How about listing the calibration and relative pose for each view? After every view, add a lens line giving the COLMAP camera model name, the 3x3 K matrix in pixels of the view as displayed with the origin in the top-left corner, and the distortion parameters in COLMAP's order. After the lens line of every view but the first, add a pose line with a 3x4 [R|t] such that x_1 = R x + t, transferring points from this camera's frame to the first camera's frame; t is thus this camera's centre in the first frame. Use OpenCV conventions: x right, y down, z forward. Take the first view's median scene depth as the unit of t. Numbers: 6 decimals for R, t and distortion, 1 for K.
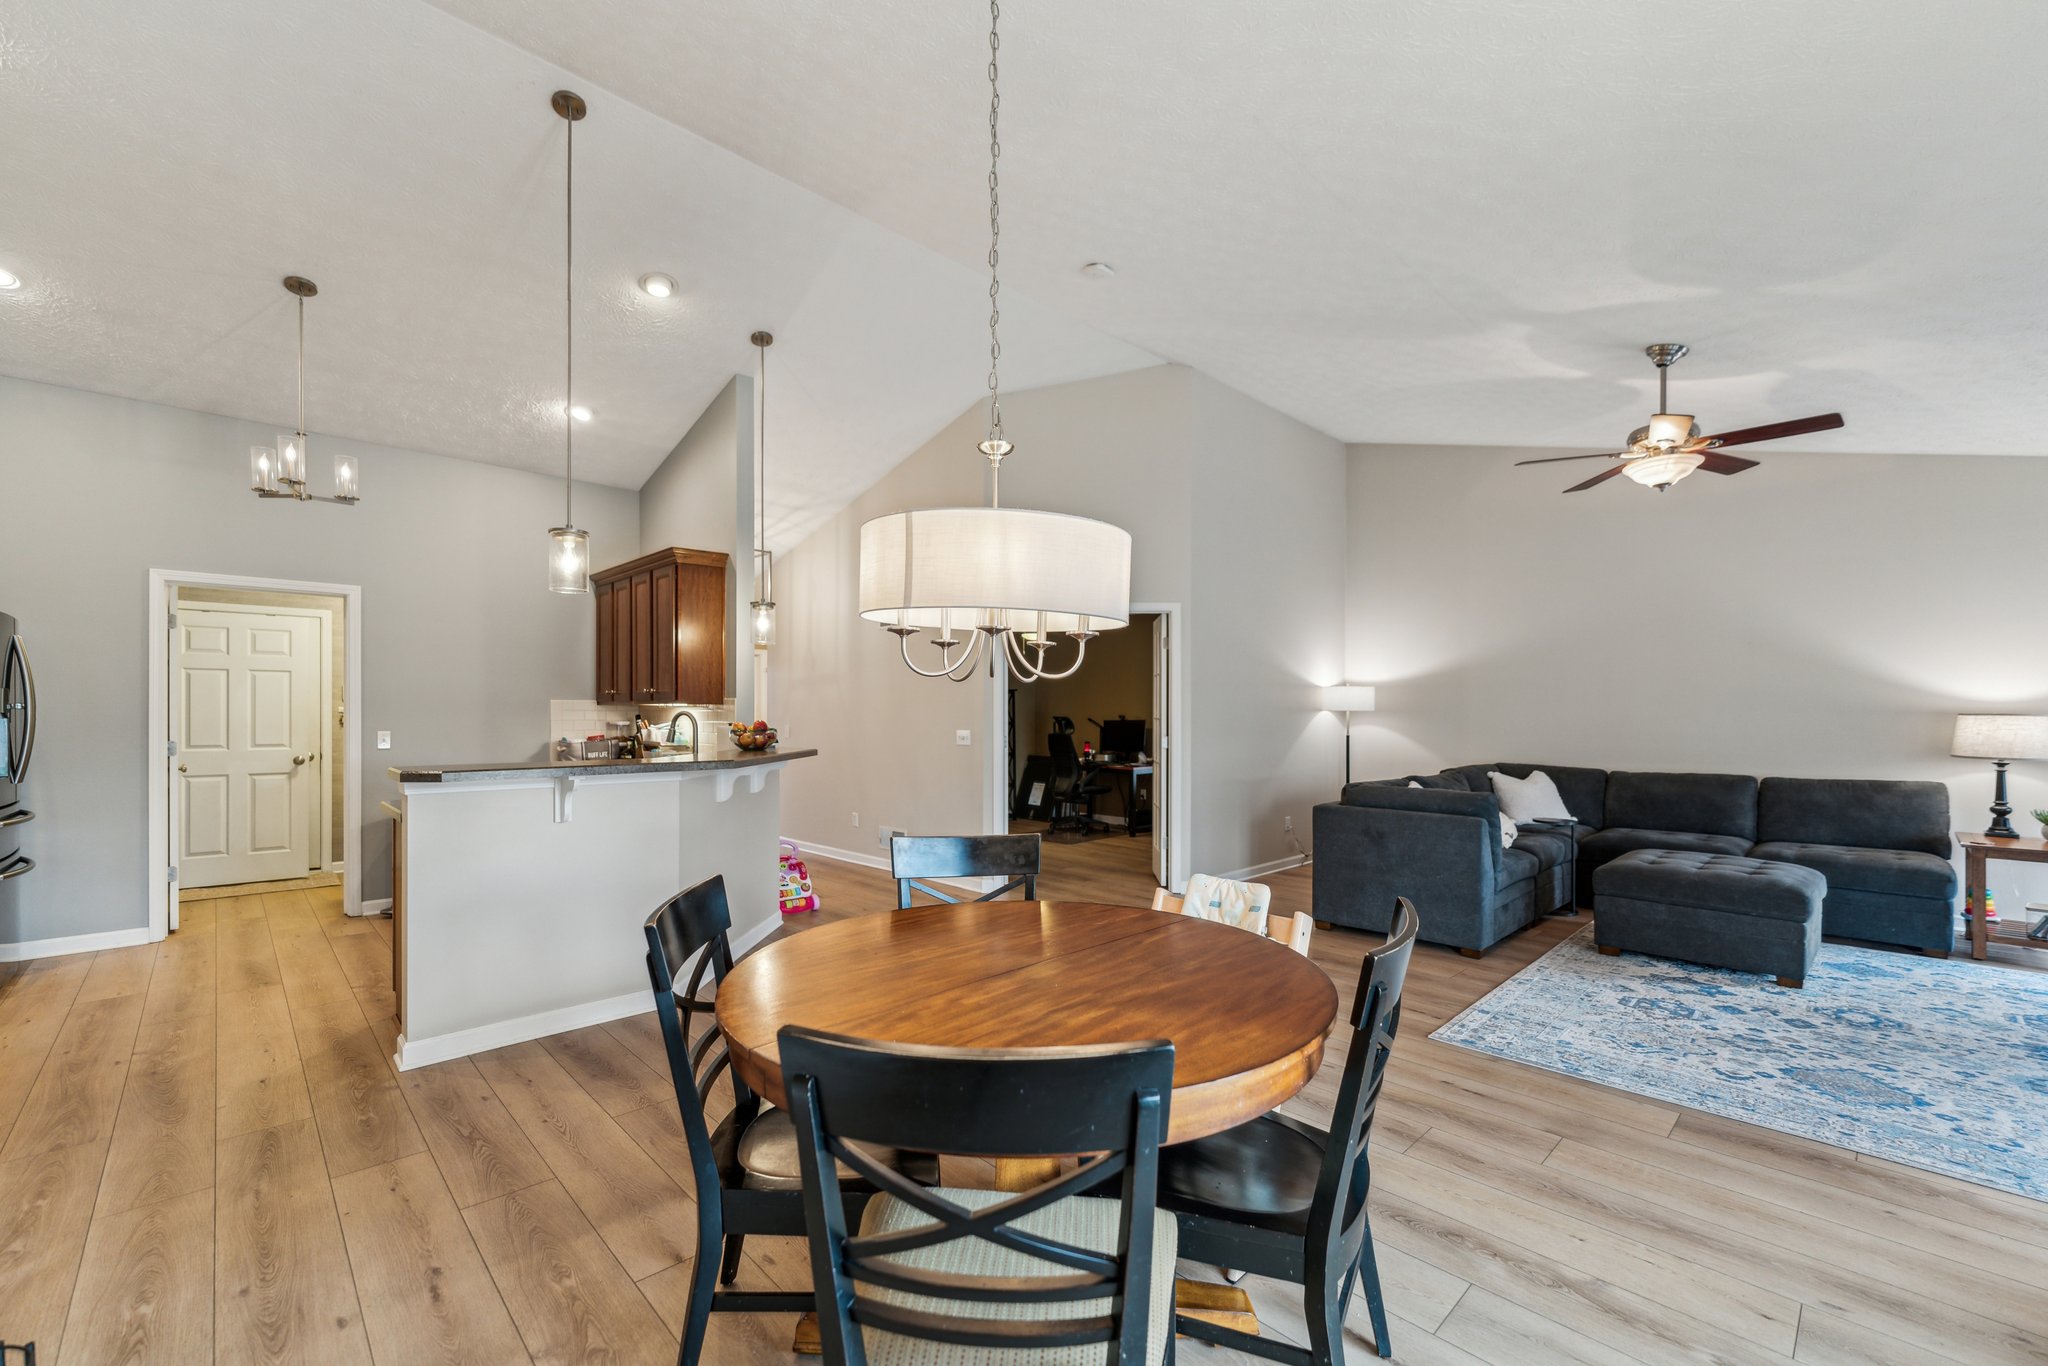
lens RADIAL K [[822.9, 0, 1018.6], [0, 822.9, 717.5], [0, 0, 1]] dist [-0.000463, 0.000325]
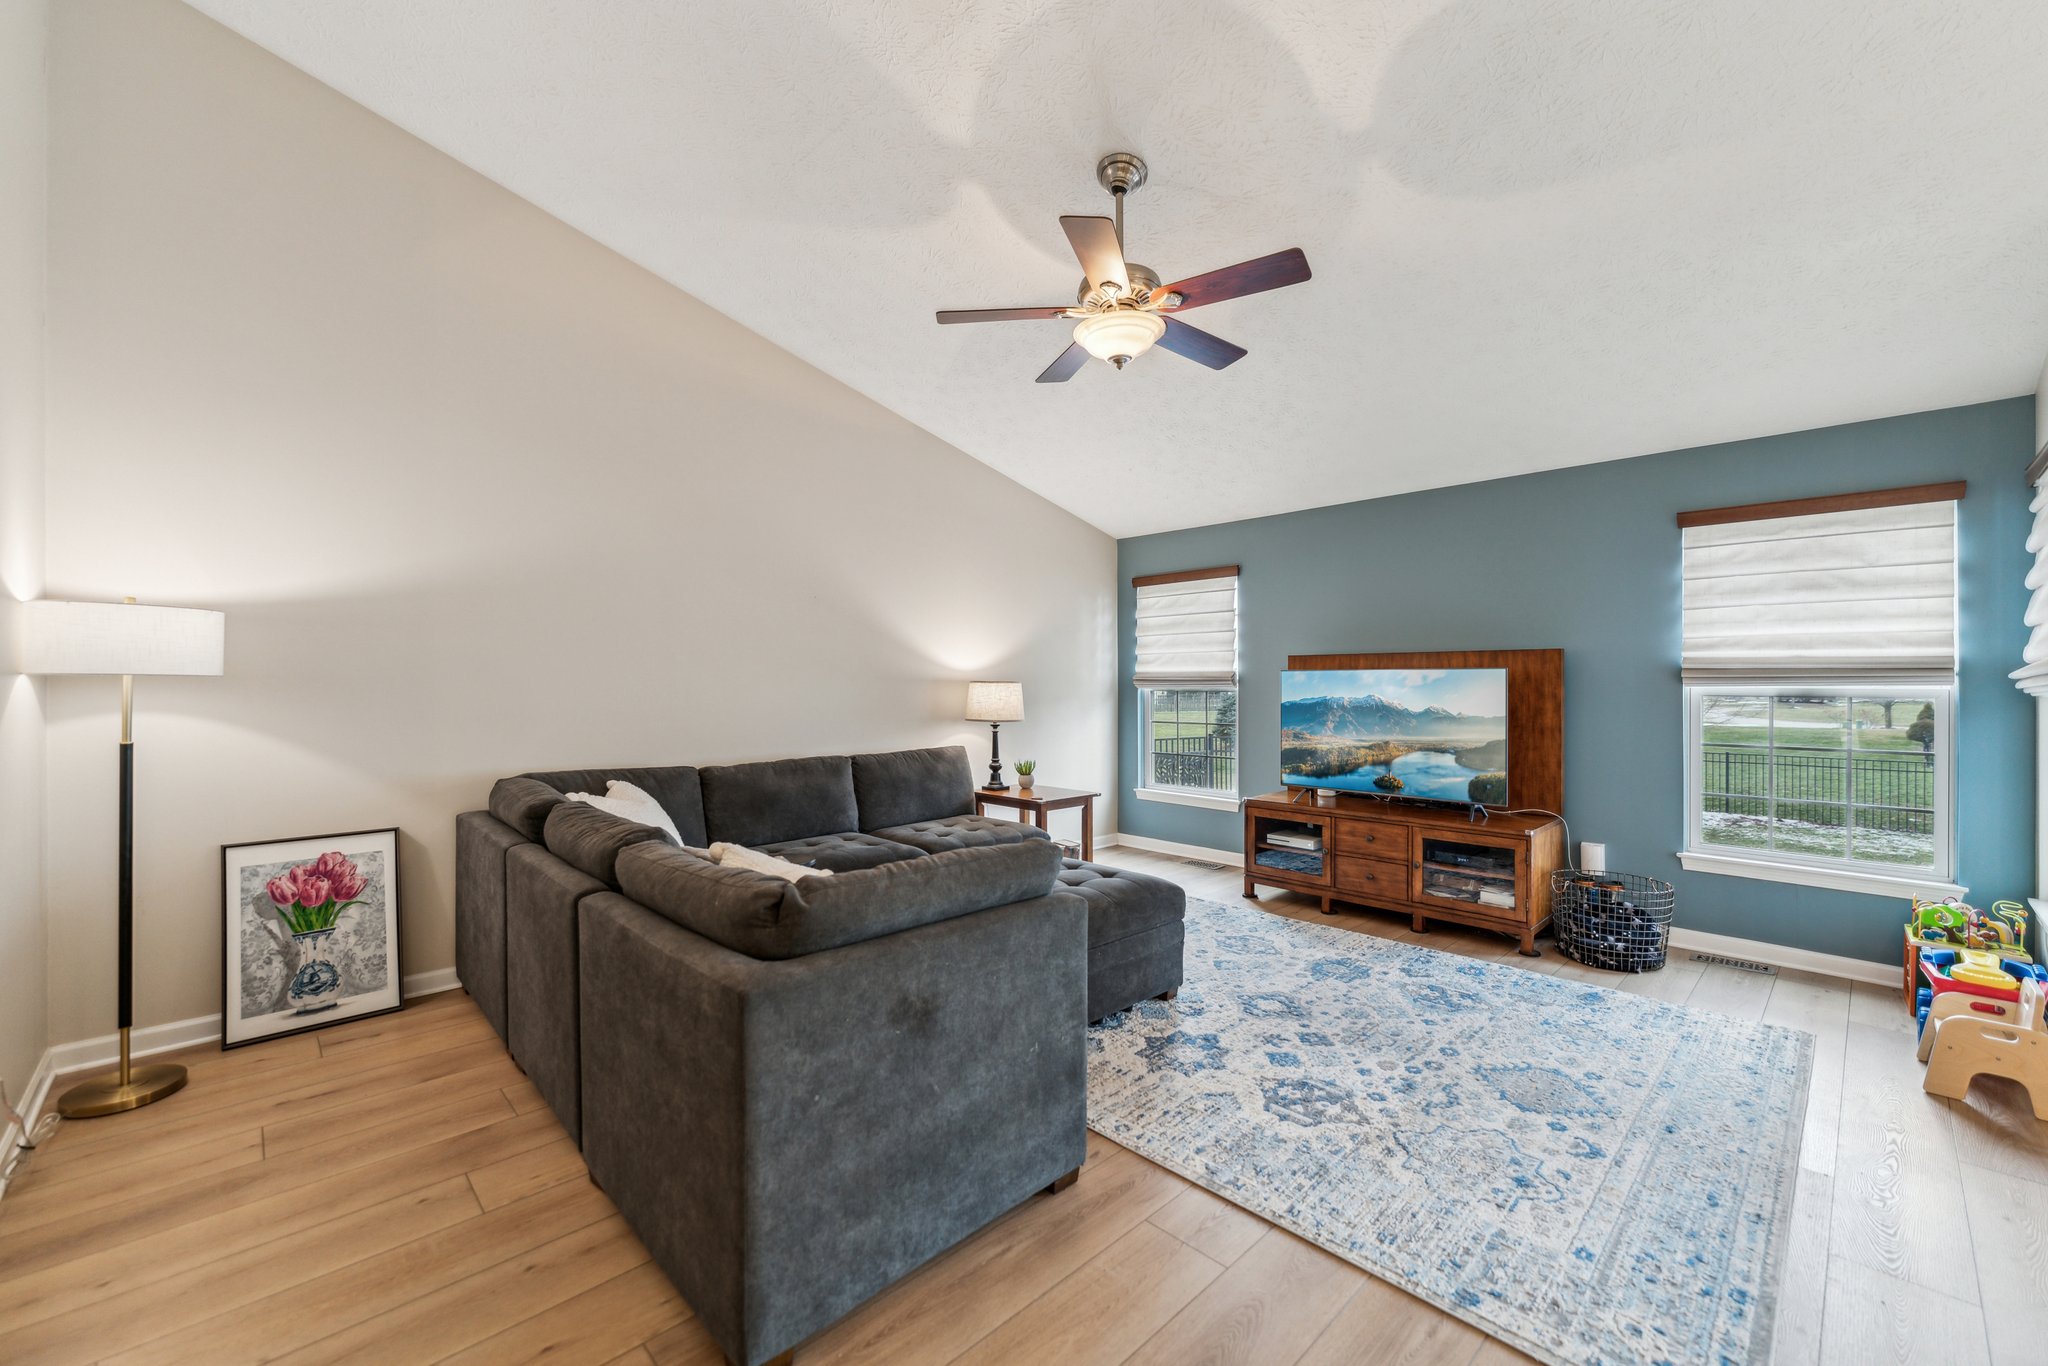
lens RADIAL K [[822.9, 0, 1015.1], [0, 822.9, 684.0], [0, 0, 1]] dist [-0.000463, 0.000325]
pose [[0.006672, -0.003468, 0.999972, 0.062195], [0.006665, 0.999972, 0.003424, -0.004379], [-0.999956, 0.006642, 0.006695, 0.960795]]
